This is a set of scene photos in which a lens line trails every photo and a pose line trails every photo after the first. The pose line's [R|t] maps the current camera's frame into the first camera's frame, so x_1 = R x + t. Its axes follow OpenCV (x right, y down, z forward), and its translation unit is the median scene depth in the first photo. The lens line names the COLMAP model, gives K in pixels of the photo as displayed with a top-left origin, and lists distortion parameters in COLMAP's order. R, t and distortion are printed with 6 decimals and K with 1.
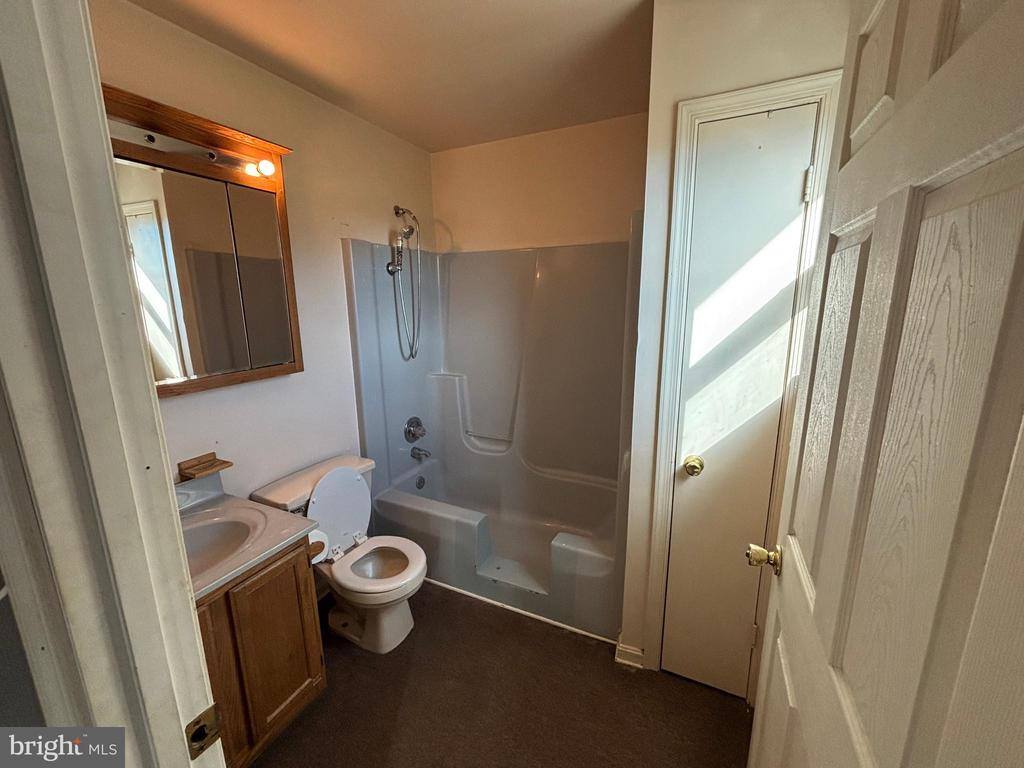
lens RADIAL K [[411.1, 0, 511.2], [0, 411.1, 383.0], [0, 0, 1]] dist [-0.000920, -0.002001]
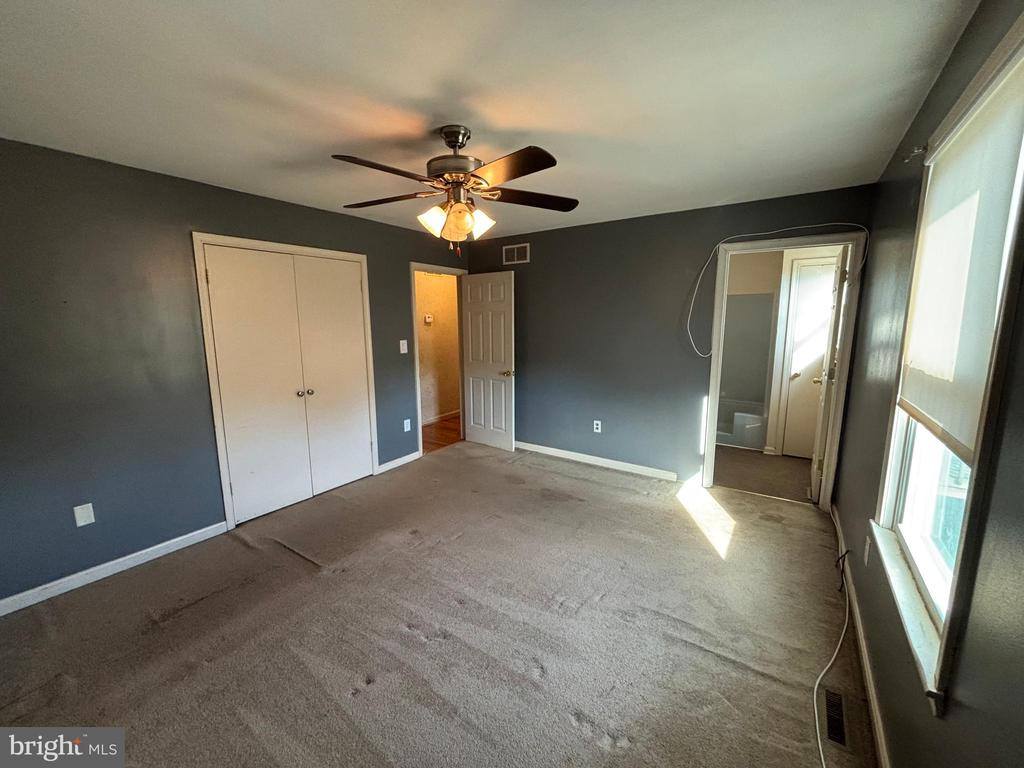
lens RADIAL K [[411.1, 0, 512.7], [0, 411.1, 383.7], [0, 0, 1]] dist [-0.000920, -0.002001]
pose [[0.987981, 0.025068, -0.152527, -1.083769], [-0.032272, 0.998468, -0.044940, 0.448379], [0.151167, 0.049322, 0.987277, -2.139172]]
